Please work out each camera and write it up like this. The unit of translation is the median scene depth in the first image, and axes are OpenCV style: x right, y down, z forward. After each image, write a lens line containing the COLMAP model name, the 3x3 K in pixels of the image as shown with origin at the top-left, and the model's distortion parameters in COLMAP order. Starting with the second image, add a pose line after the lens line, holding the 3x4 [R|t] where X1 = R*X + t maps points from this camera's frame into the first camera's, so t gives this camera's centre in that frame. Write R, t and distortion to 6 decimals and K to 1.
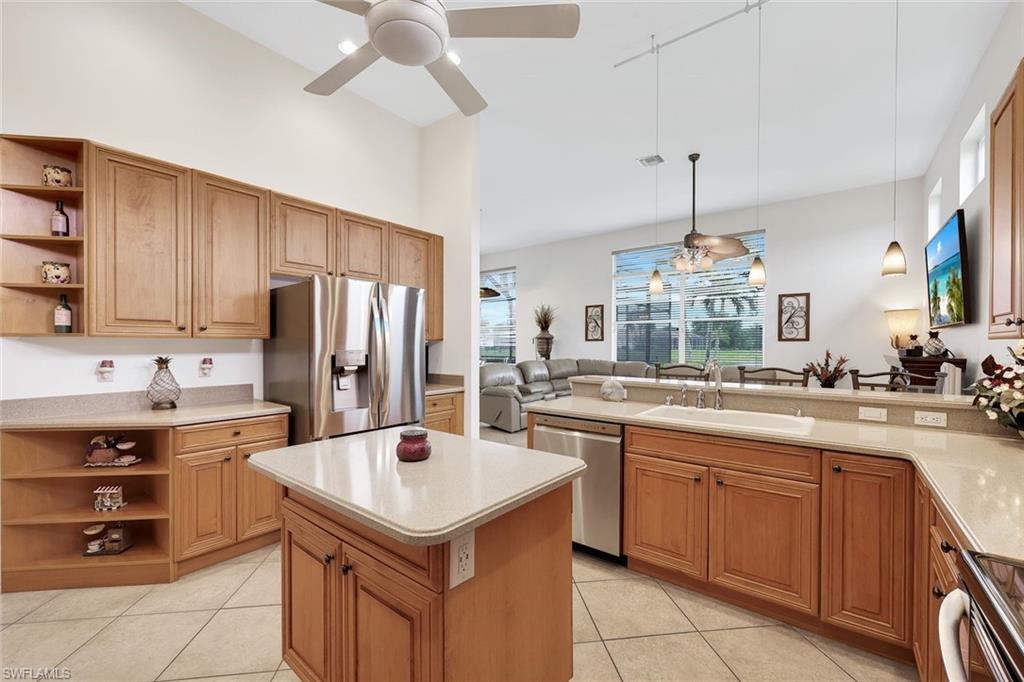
lens RADIAL K [[418.8, 0, 512.6], [0, 418.8, 338.4], [0, 0, 1]] dist [0.001733, 0.000033]
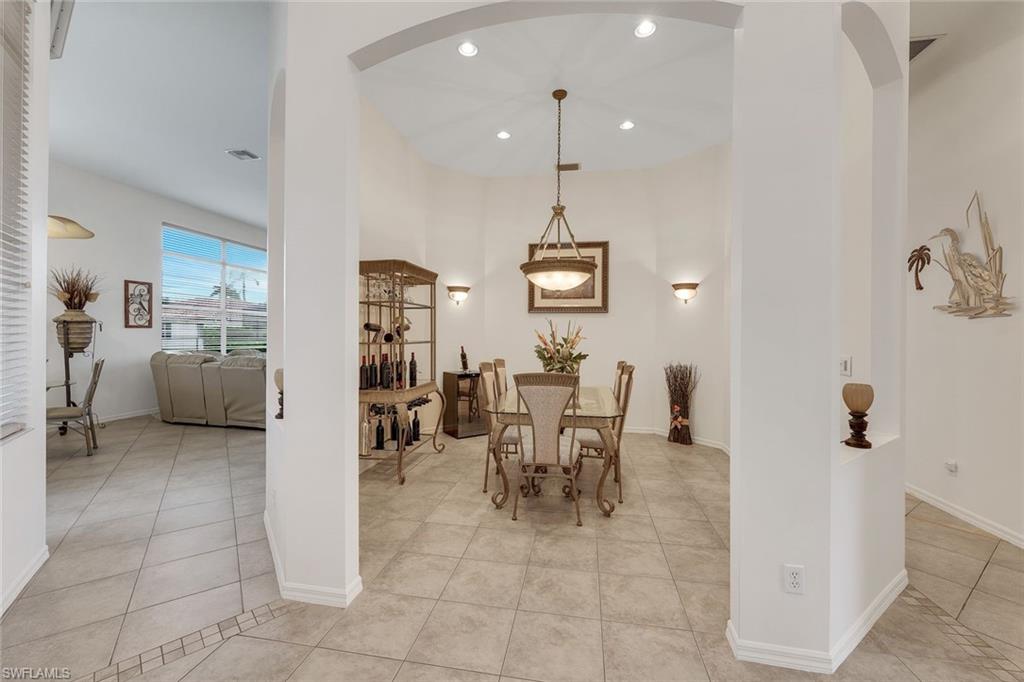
lens RADIAL K [[418.8, 0, 512.6], [0, 418.8, 338.4], [0, 0, 1]] dist [0.001733, 0.000033]
pose [[-0.472904, -0.006730, 0.881088, -0.802194], [-0.018595, 0.999824, -0.002343, 0.014288], [-0.880918, -0.017492, -0.472946, 0.751651]]
